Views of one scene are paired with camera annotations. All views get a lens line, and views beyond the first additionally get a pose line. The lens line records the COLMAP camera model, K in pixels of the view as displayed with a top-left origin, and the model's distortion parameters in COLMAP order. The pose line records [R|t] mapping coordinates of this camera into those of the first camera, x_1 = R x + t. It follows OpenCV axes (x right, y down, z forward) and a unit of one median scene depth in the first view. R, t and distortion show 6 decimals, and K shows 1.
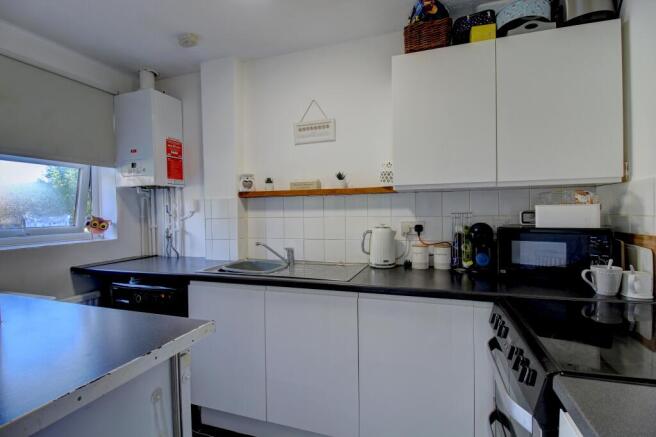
lens RADIAL K [[302.8, 0, 328.0], [0, 302.8, 218.5], [0, 0, 1]] dist [0.001758, -0.012133]
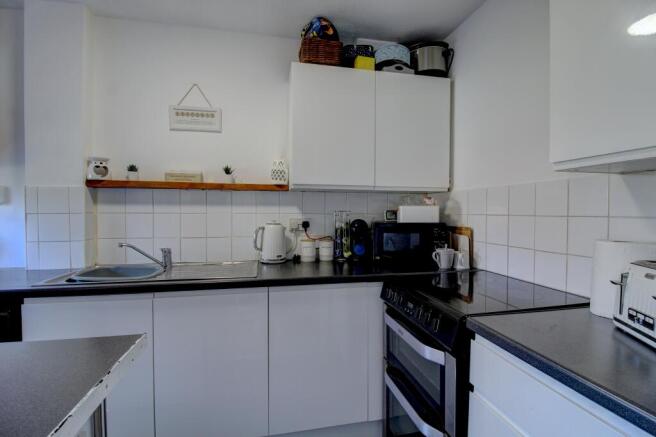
lens RADIAL K [[302.8, 0, 328.0], [0, 302.8, 218.5], [0, 0, 1]] dist [0.001758, -0.012133]
pose [[0.859134, 0.006945, 0.511703, -0.196022], [-0.006233, 0.999976, -0.003107, 0.013734], [-0.511712, -0.000520, 0.859157, 0.022863]]
